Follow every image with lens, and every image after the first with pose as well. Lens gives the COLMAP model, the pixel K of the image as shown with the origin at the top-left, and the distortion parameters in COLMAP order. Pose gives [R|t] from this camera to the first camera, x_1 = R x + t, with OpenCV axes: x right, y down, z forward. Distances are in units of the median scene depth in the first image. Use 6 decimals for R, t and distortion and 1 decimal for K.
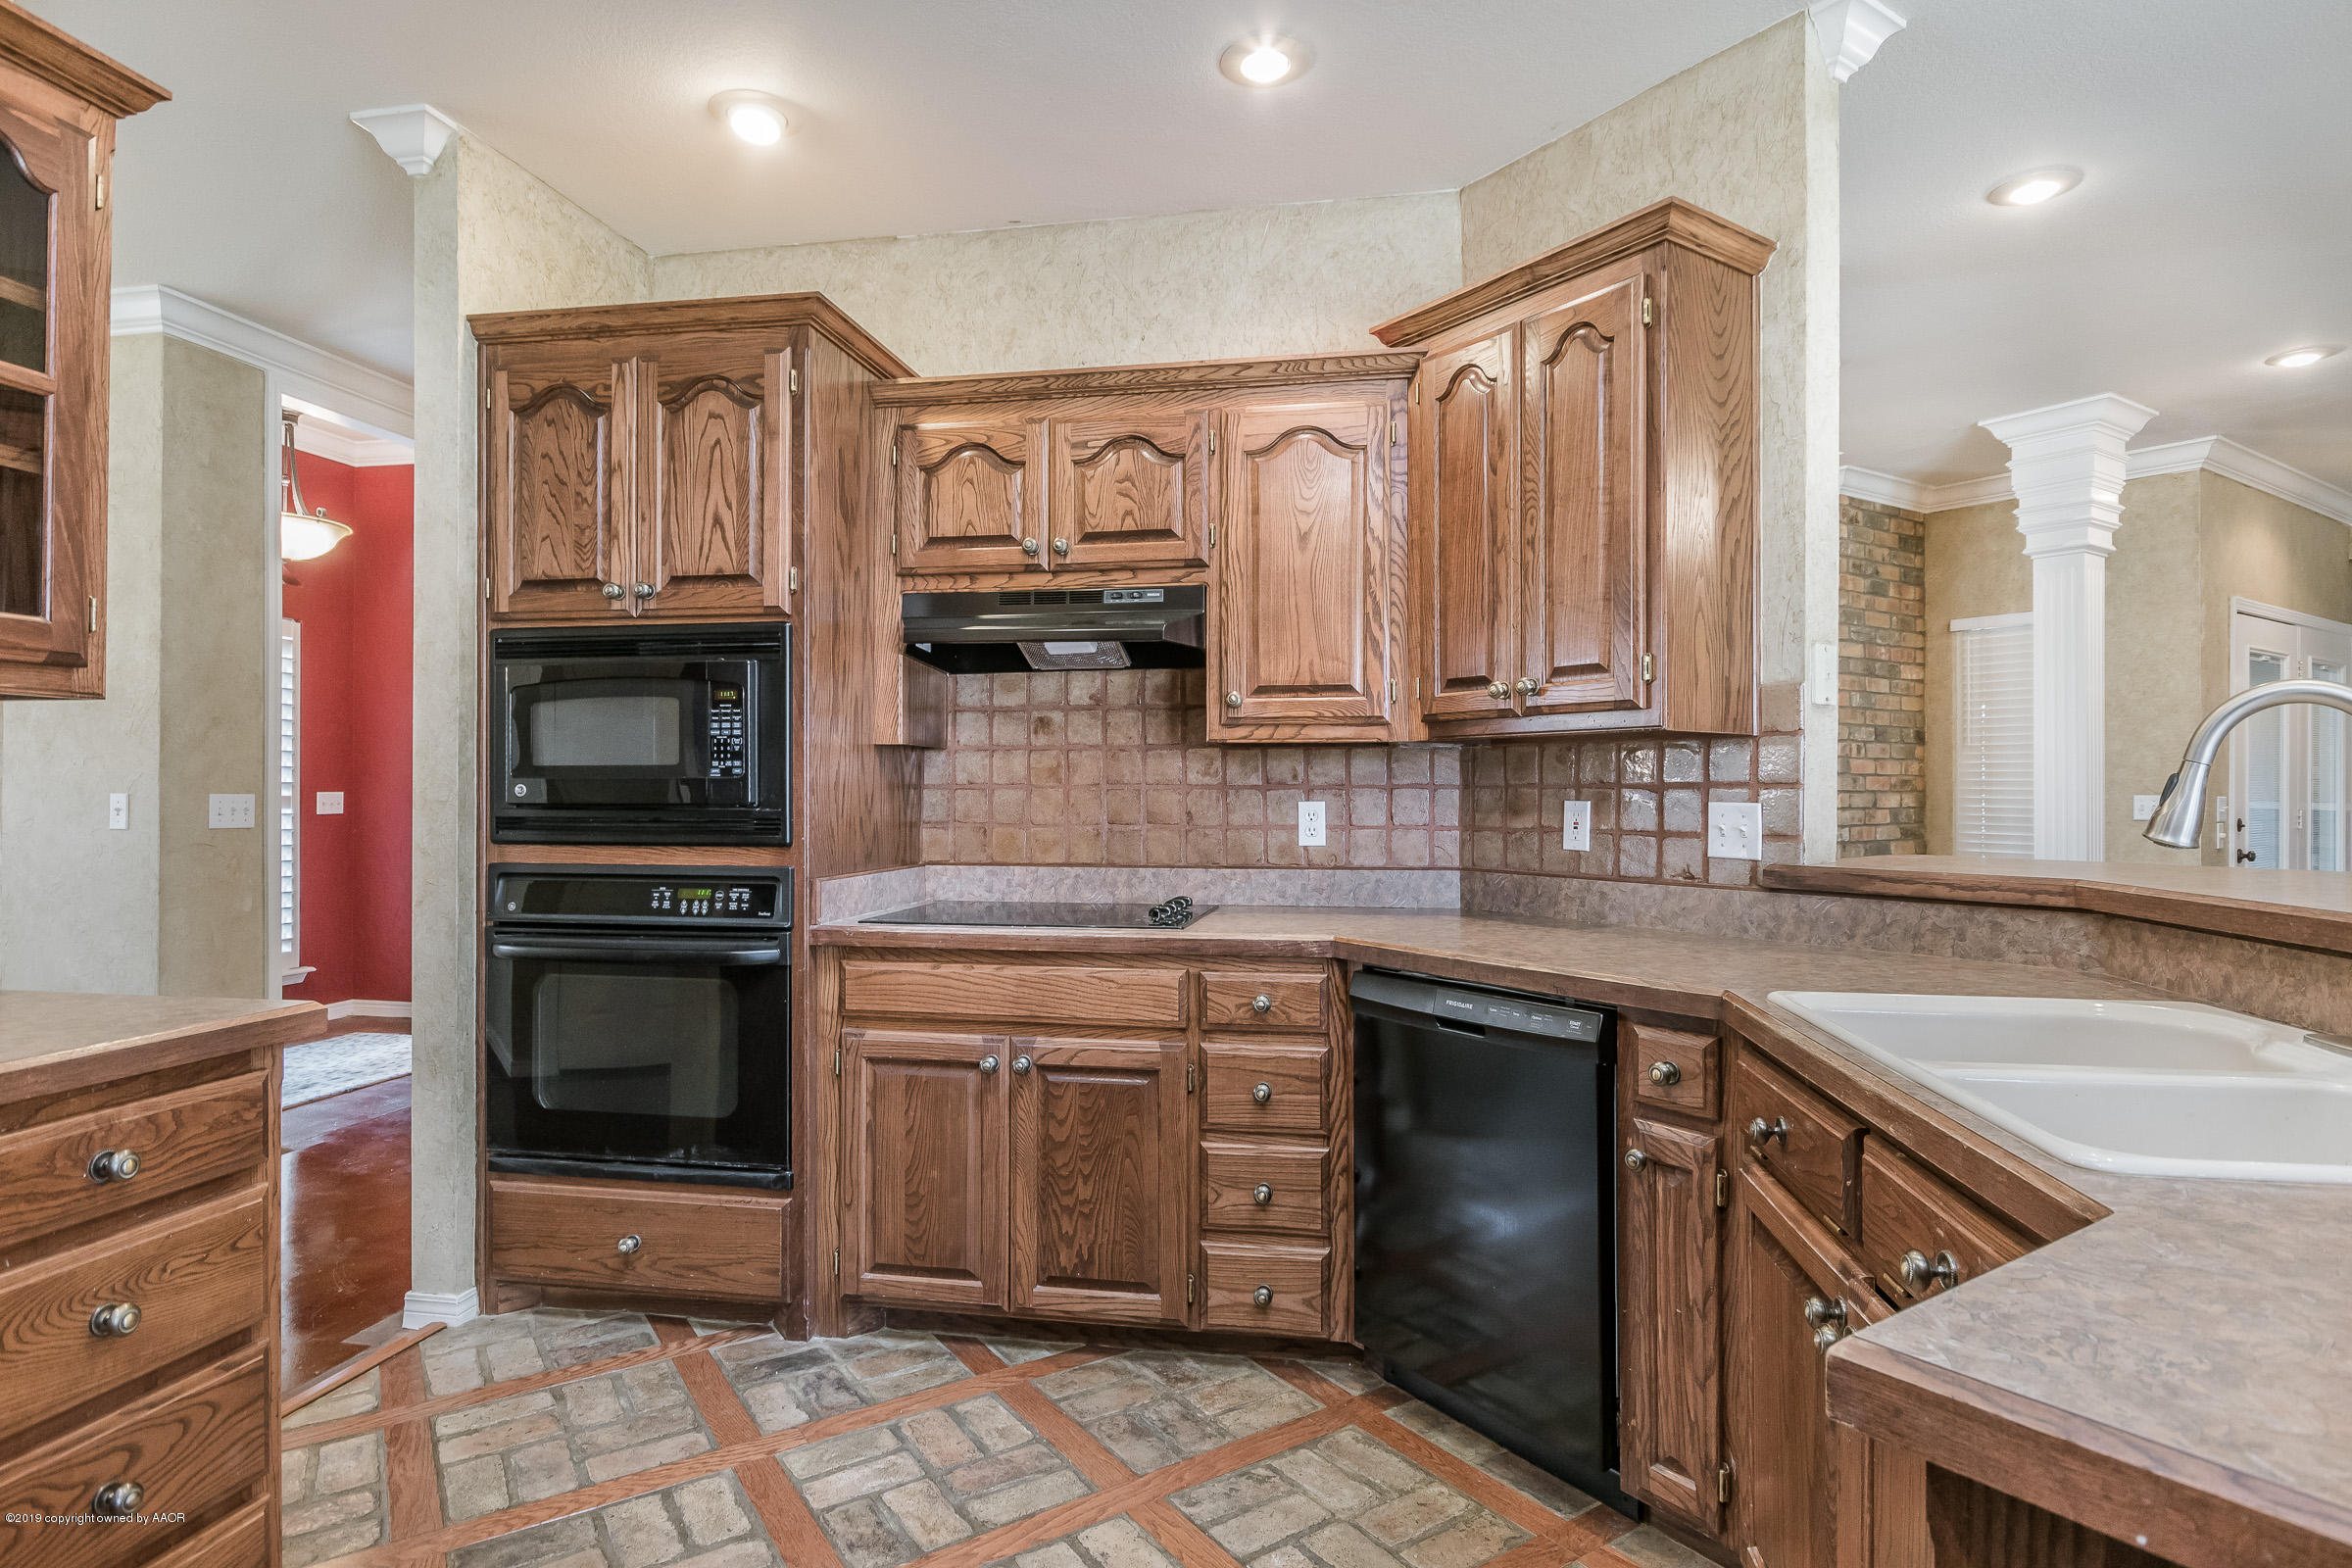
lens RADIAL K [[1247.7, 0, 1183.4], [0, 1247.7, 780.1], [0, 0, 1]] dist [-0.005758, -0.003453]
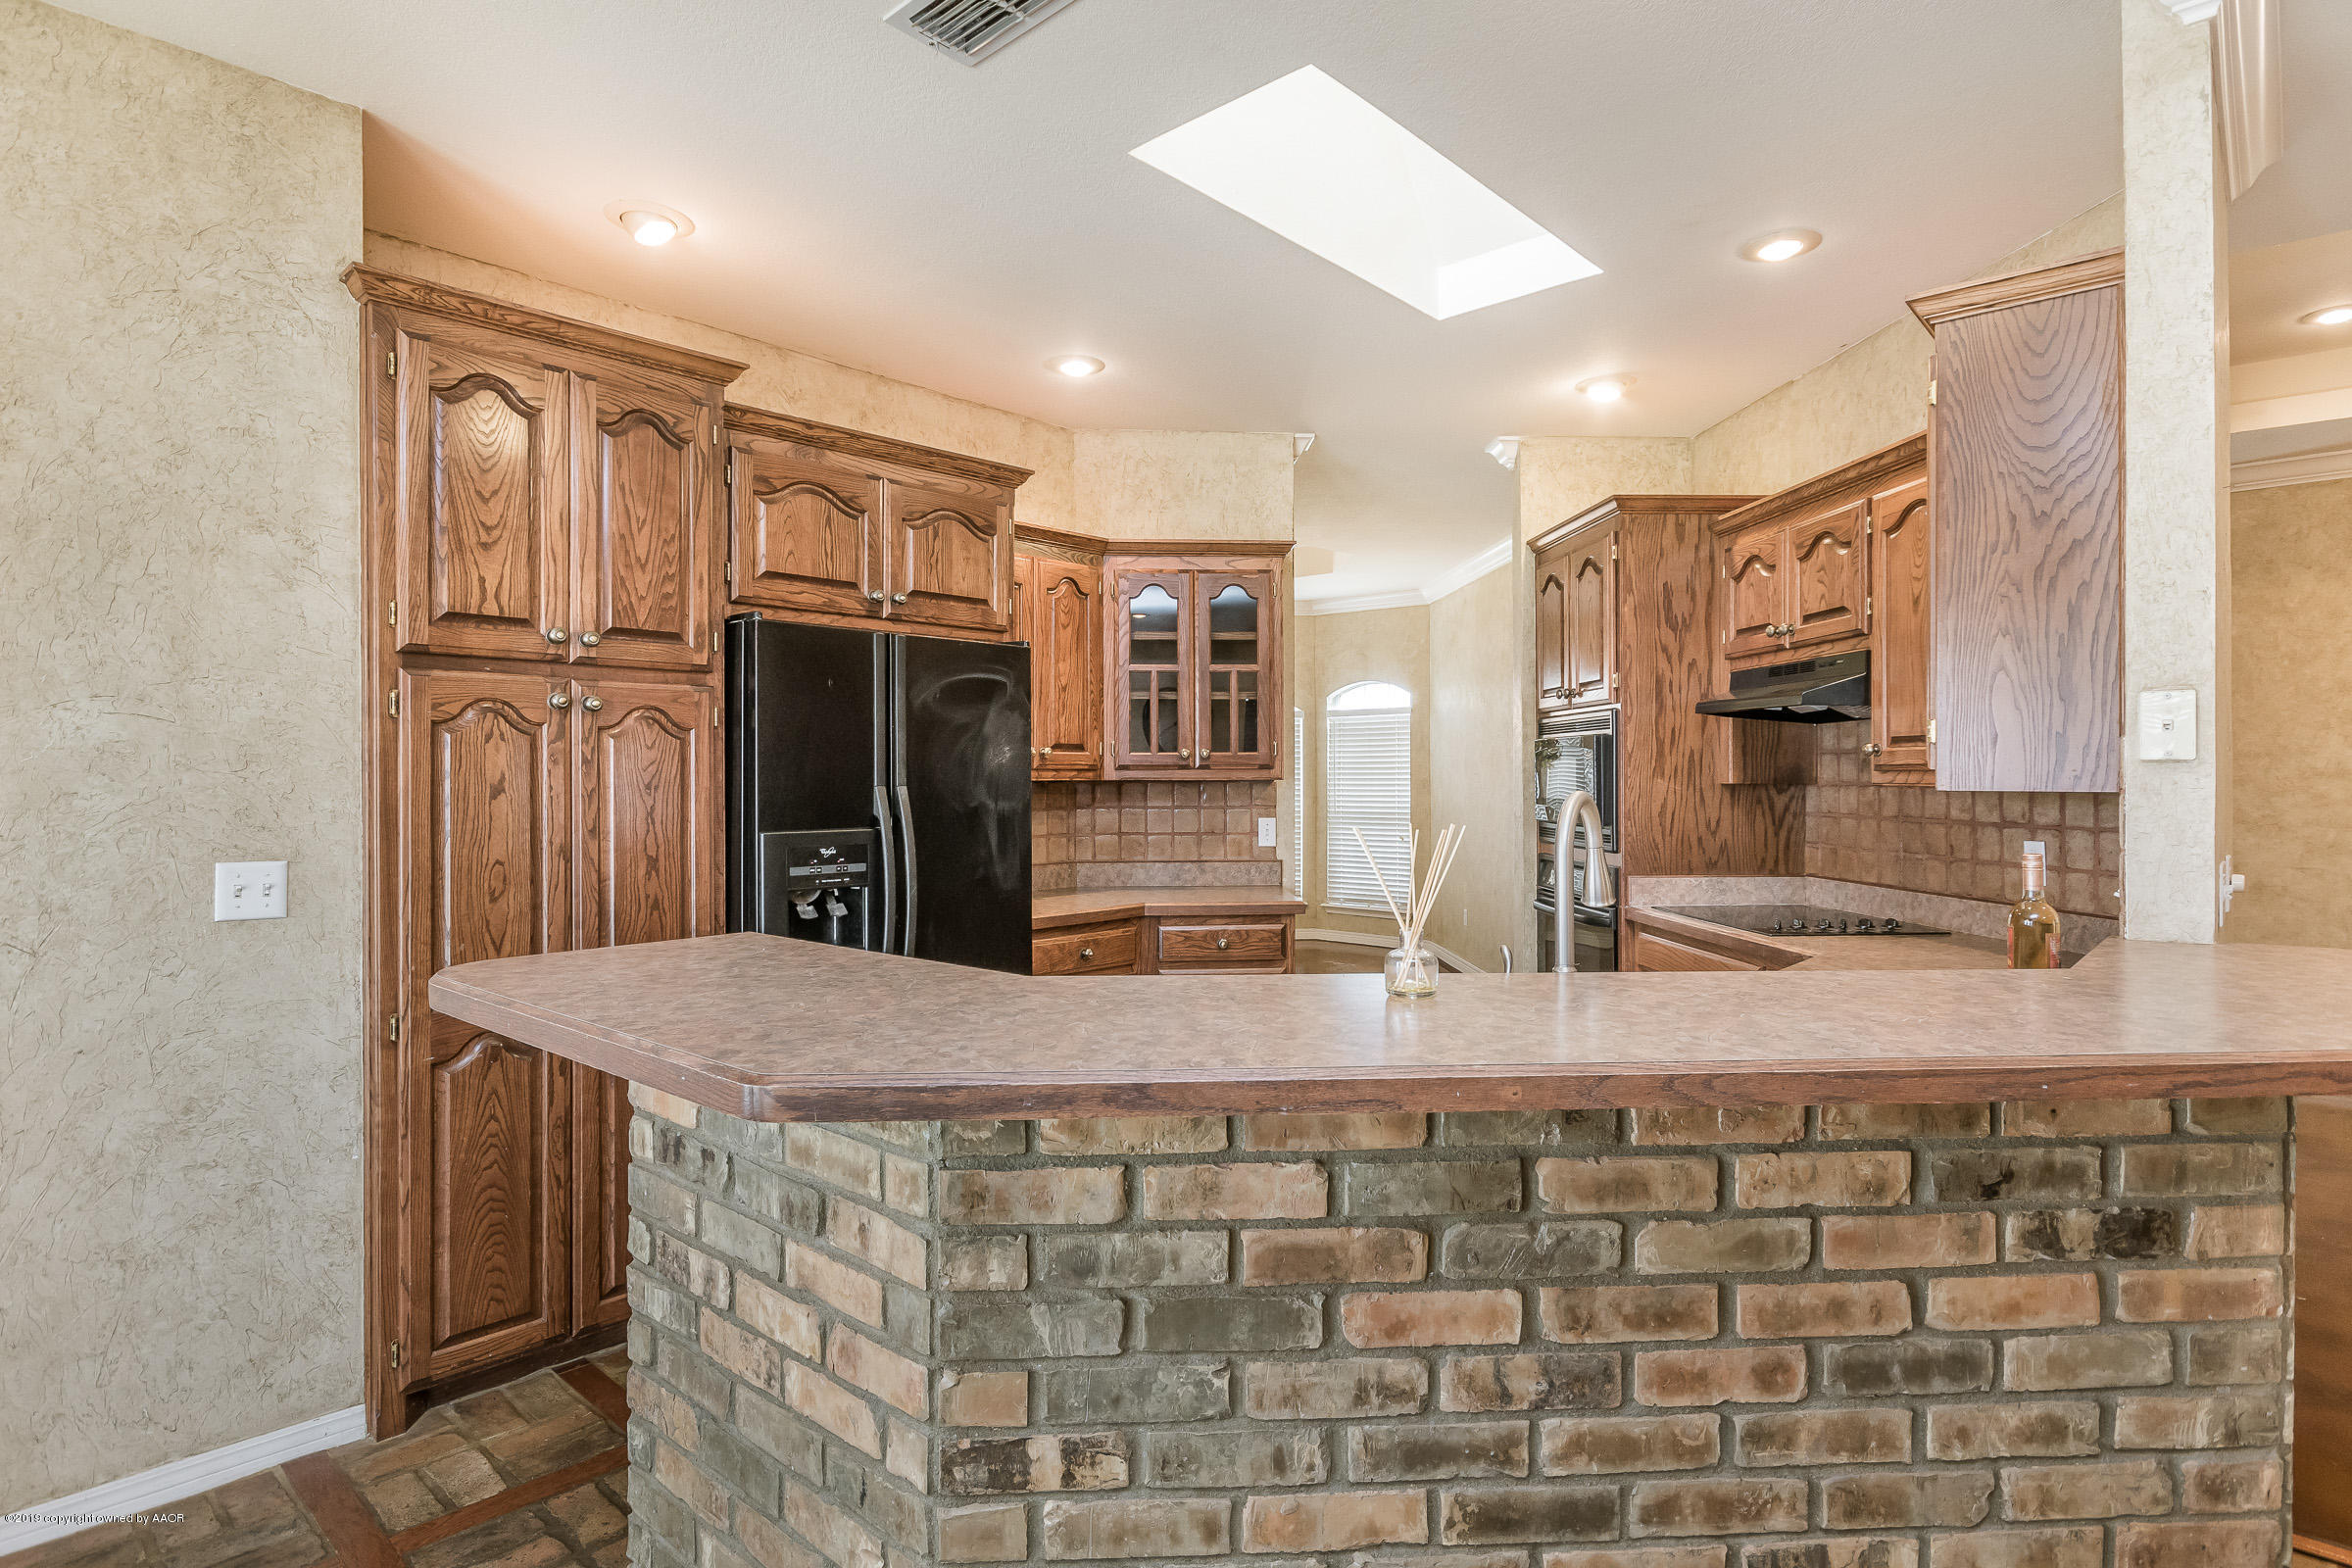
lens RADIAL K [[1247.7, 0, 1181.4], [0, 1247.7, 775.2], [0, 0, 1]] dist [-0.005758, -0.003453]
pose [[0.225273, -0.000627, -0.974295, 1.037873], [0.009610, 0.999953, 0.001579, -0.049618], [0.974248, -0.009719, 0.225269, 0.120407]]
